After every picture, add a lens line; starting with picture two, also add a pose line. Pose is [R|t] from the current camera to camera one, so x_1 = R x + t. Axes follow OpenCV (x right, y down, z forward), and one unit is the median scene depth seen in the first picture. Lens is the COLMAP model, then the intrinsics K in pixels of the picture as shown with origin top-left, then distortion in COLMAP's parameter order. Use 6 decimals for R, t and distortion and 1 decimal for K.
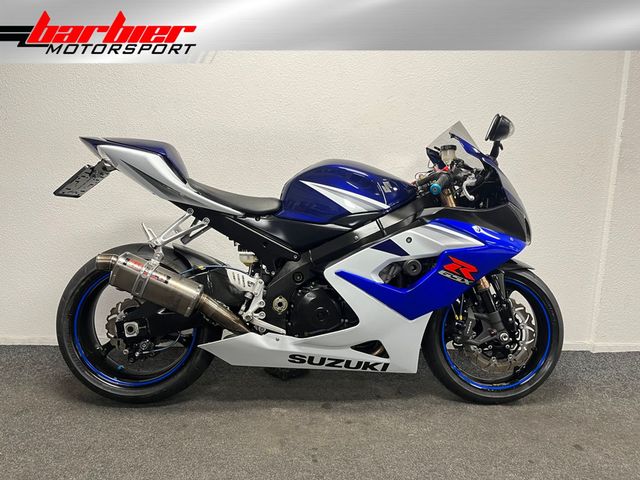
lens RADIAL K [[480.5, 0, 329.6], [0, 480.5, 241.9], [0, 0, 1]] dist [0.041666, -0.003593]
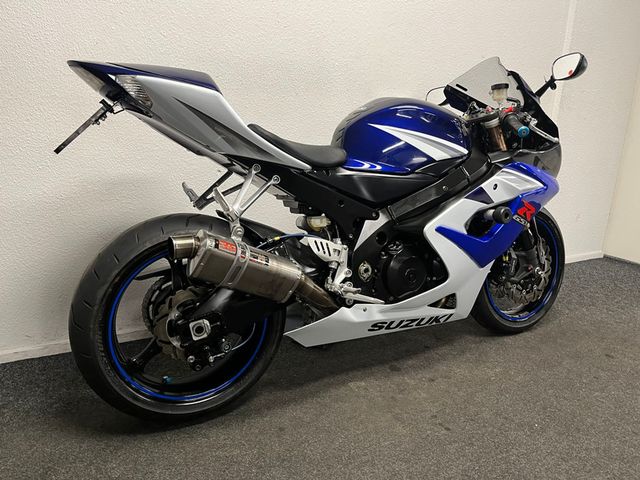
lens RADIAL K [[480.5, 0, 329.6], [0, 480.5, 241.9], [0, 0, 1]] dist [0.041666, -0.003593]
pose [[0.907498, -0.113608, 0.404401, -0.508303], [0.057477, 0.987260, 0.148370, -0.054362], [-0.416105, -0.111402, 0.902467, 0.246253]]
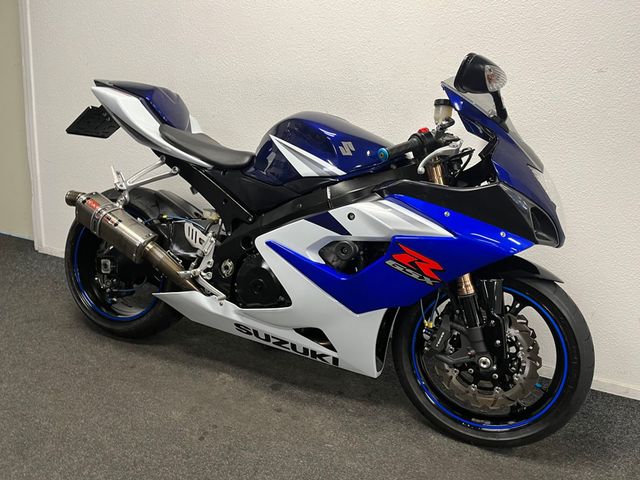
lens RADIAL K [[480.5, 0, 329.6], [0, 480.5, 241.9], [0, 0, 1]] dist [0.041666, -0.003593]
pose [[0.903355, 0.150882, -0.401478, 0.440270], [-0.120127, 0.987621, 0.100868, -0.036658], [0.411727, -0.042891, 0.910297, 0.238693]]
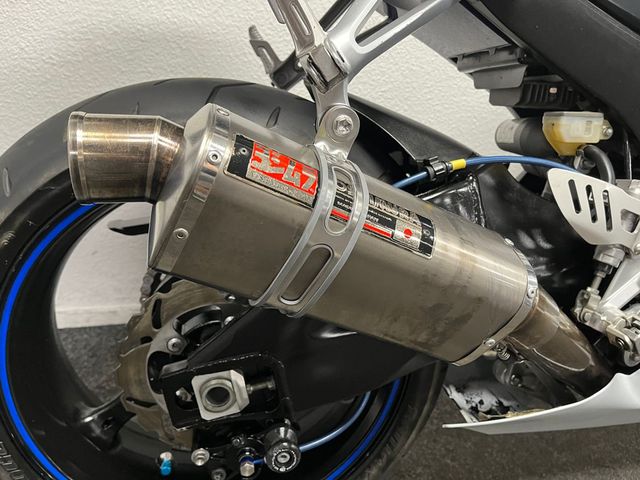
lens RADIAL K [[480.5, 0, 329.6], [0, 480.5, 241.9], [0, 0, 1]] dist [0.041666, -0.003593]
pose [[0.991160, -0.046098, 0.124405, -0.372559], [0.011936, 0.964876, 0.262436, 0.022985], [-0.132133, -0.258631, 0.956896, 0.738064]]
